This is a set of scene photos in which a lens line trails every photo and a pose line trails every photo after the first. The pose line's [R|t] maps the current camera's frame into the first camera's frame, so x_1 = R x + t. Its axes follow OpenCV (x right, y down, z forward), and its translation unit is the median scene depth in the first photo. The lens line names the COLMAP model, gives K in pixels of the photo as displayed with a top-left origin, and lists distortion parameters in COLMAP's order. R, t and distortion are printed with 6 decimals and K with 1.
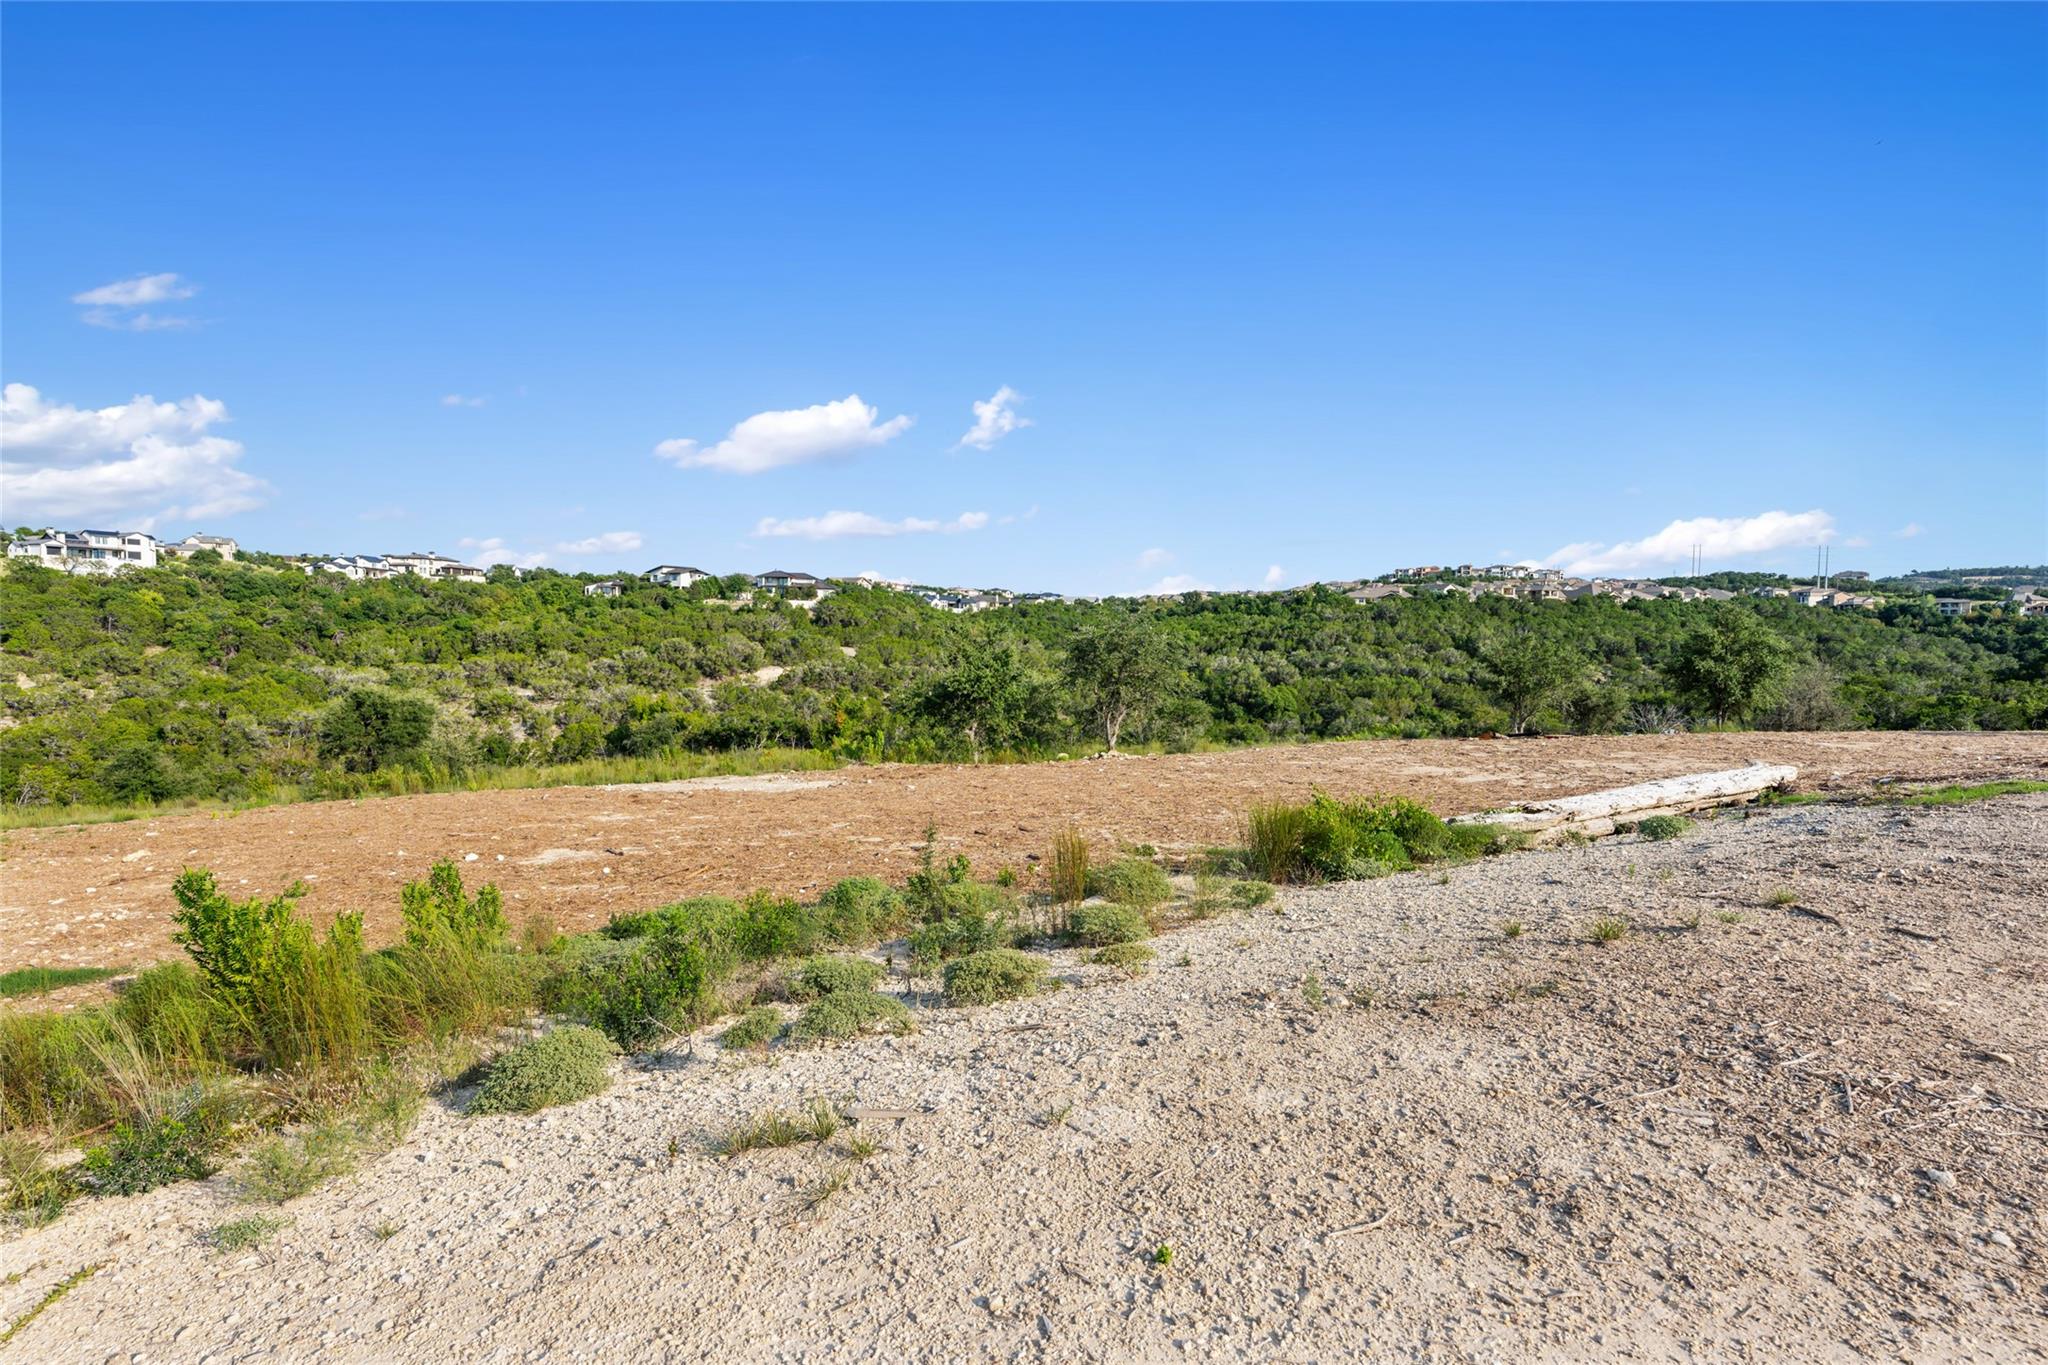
lens RADIAL K [[961.2, 0, 1023.7], [0, 961.2, 686.4], [0, 0, 1]] dist [-0.002991, 0.001087]
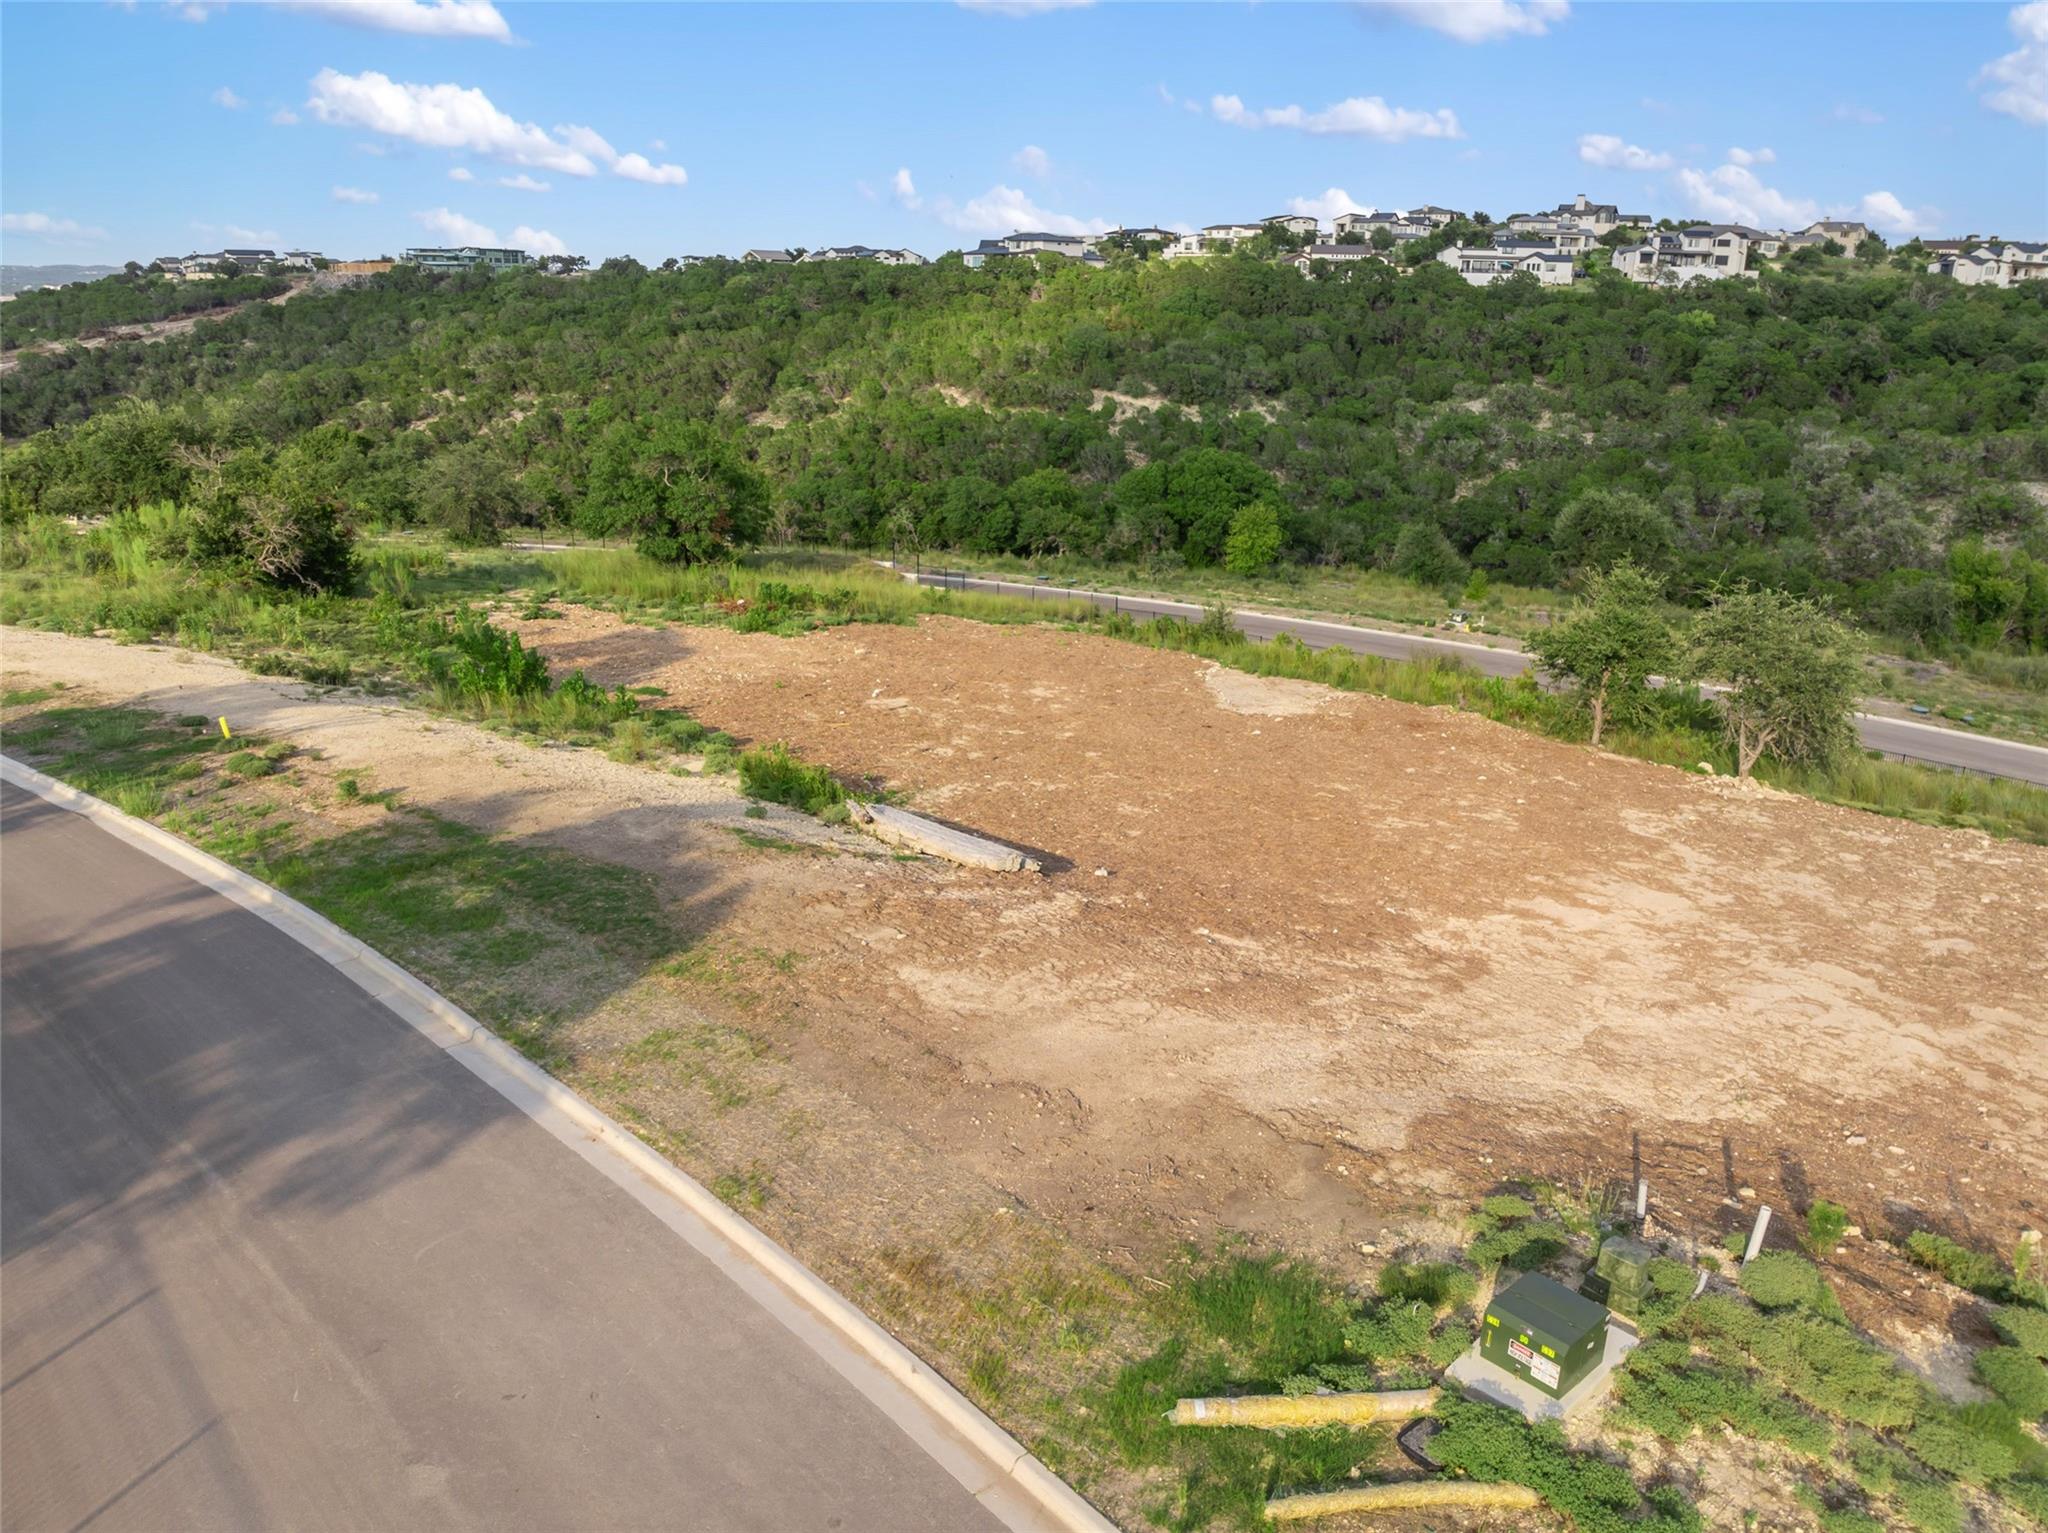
lens RADIAL K [[1495.2, 0, 1024.9], [0, 1495.2, 760.2], [0, 0, 1]] dist [-0.031773, -0.007135]
pose [[0.321781, 0.279717, -0.904552, 0.141739], [-0.067805, 0.959719, 0.272656, -0.032763], [0.944383, -0.026402, 0.327786, 0.020292]]
